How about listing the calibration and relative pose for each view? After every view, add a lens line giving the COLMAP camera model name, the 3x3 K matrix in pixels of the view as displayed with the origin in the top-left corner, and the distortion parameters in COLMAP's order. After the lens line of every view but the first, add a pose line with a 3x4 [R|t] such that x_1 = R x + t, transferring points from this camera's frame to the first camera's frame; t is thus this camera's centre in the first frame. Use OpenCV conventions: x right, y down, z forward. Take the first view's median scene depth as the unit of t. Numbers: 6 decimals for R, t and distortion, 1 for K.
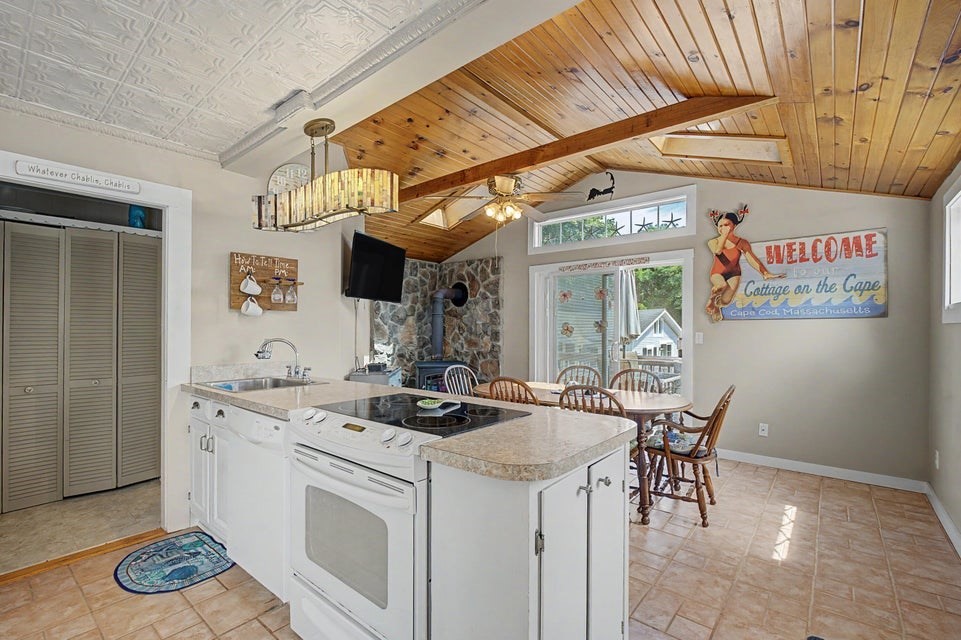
lens RADIAL K [[428.7, 0, 479.4], [0, 428.7, 325.9], [0, 0, 1]] dist [-0.013736, 0.003359]
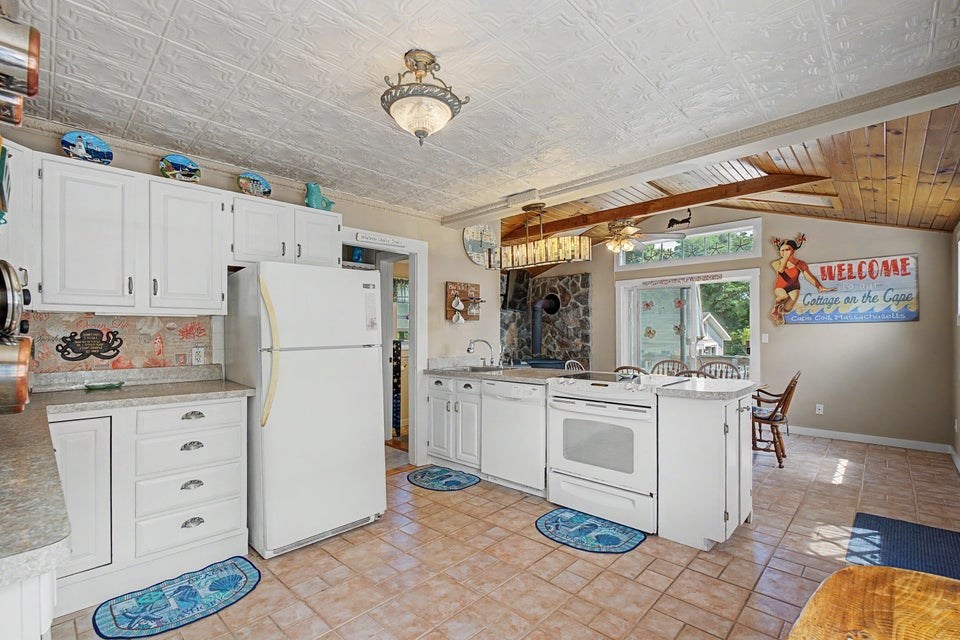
lens RADIAL K [[428.2, 0, 480.3], [0, 428.2, 329.5], [0, 0, 1]] dist [-0.013736, 0.003359]
pose [[0.997689, -0.007337, -0.067543, -0.355029], [0.007215, 0.999972, -0.002063, -0.001789], [0.067556, 0.001571, 0.997714, -0.464419]]
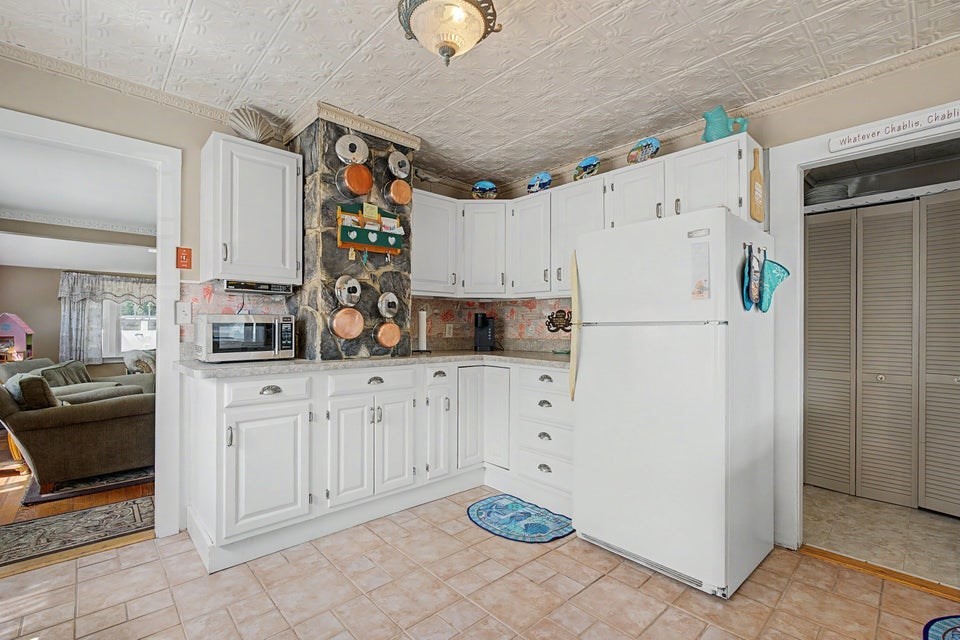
lens RADIAL K [[428.2, 0, 480.9], [0, 428.2, 322.8], [0, 0, 1]] dist [-0.013736, 0.003359]
pose [[-0.119699, -0.013207, -0.992722, -0.005543], [-0.000422, 0.999912, -0.013252, 0.038986], [0.992810, -0.001167, -0.119694, 0.215535]]
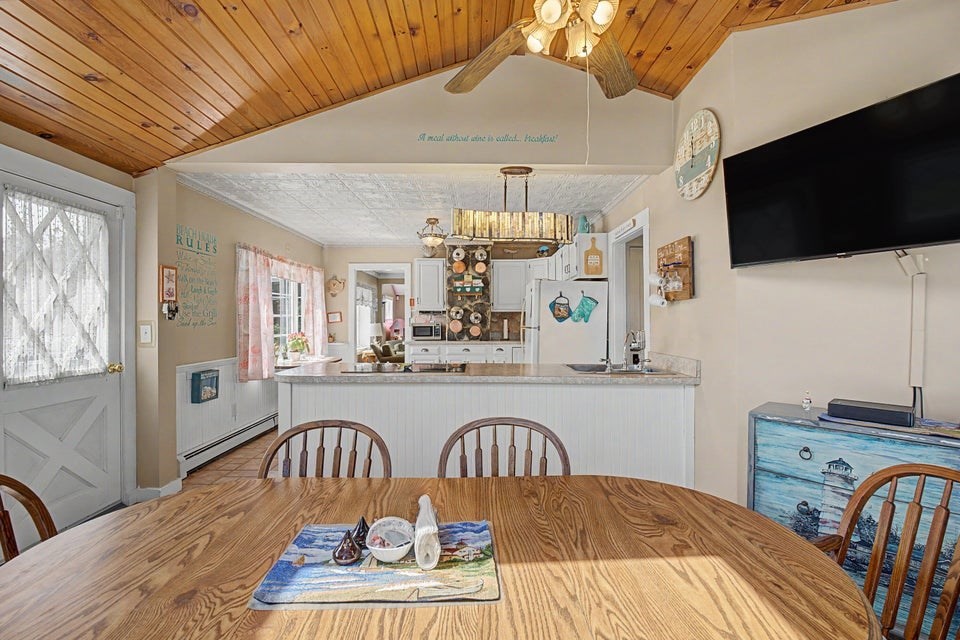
lens RADIAL K [[428.2, 0, 481.2], [0, 428.2, 321.4], [0, 0, 1]] dist [-0.013736, 0.003359]
pose [[-0.753985, -0.001896, -0.656889, 0.352656], [-0.000509, 0.999997, -0.002302, 0.017284], [0.656892, -0.001401, -0.753984, 1.195081]]
